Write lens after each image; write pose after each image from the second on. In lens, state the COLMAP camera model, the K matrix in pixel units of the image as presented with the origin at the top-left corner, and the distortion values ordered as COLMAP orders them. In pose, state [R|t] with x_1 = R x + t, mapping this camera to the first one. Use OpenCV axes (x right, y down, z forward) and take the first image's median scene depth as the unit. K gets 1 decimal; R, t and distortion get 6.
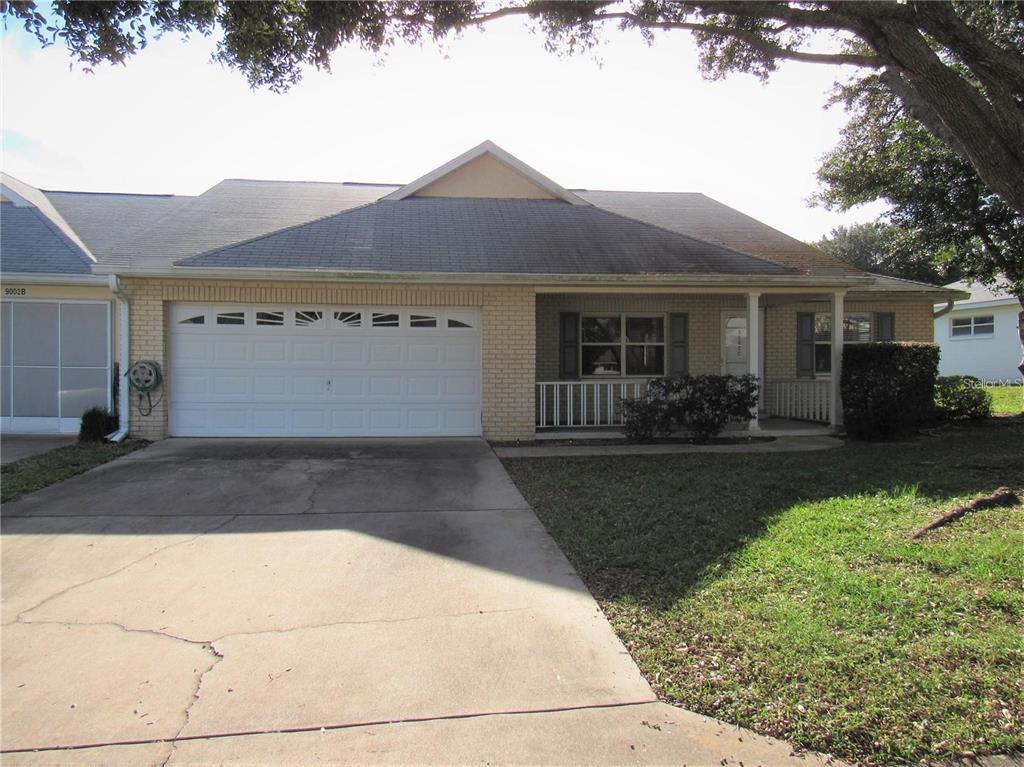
lens RADIAL K [[753.0, 0, 510.5], [0, 753.0, 379.5], [0, 0, 1]] dist [-0.031272, -0.003402]
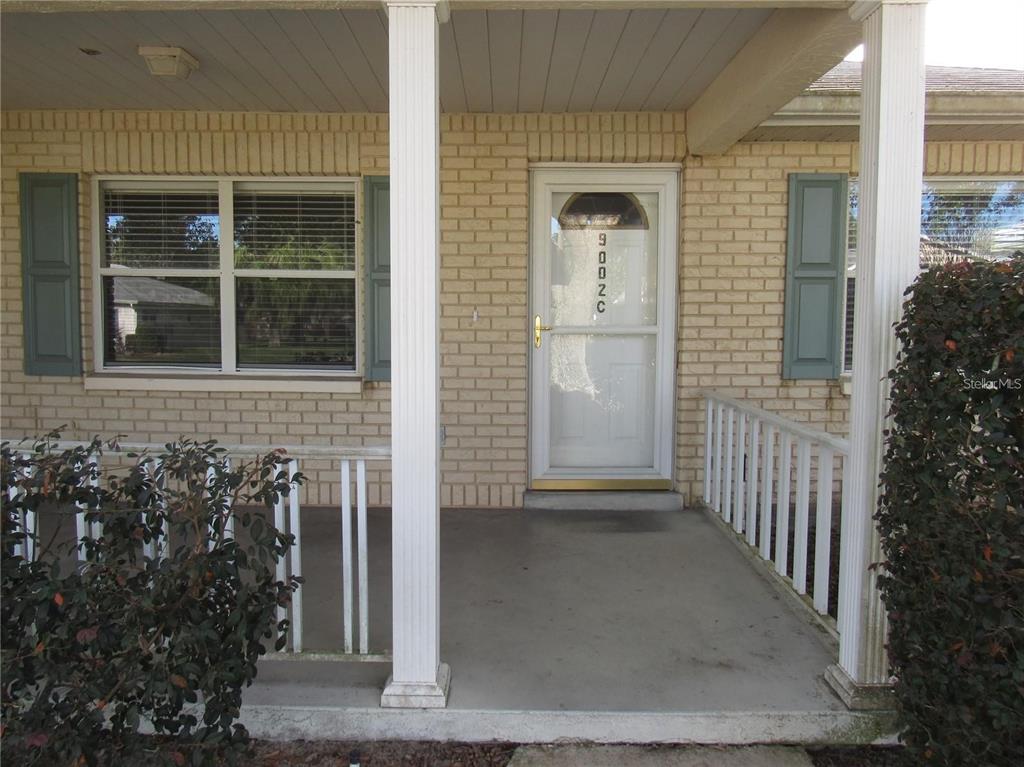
lens RADIAL K [[753.0, 0, 510.5], [0, 753.0, 379.5], [0, 0, 1]] dist [-0.031272, -0.003402]
pose [[0.992731, 0.022402, -0.118254, 0.308251], [-0.013811, 0.997238, 0.072977, -0.026449], [0.119562, -0.070813, 0.990298, 0.676261]]
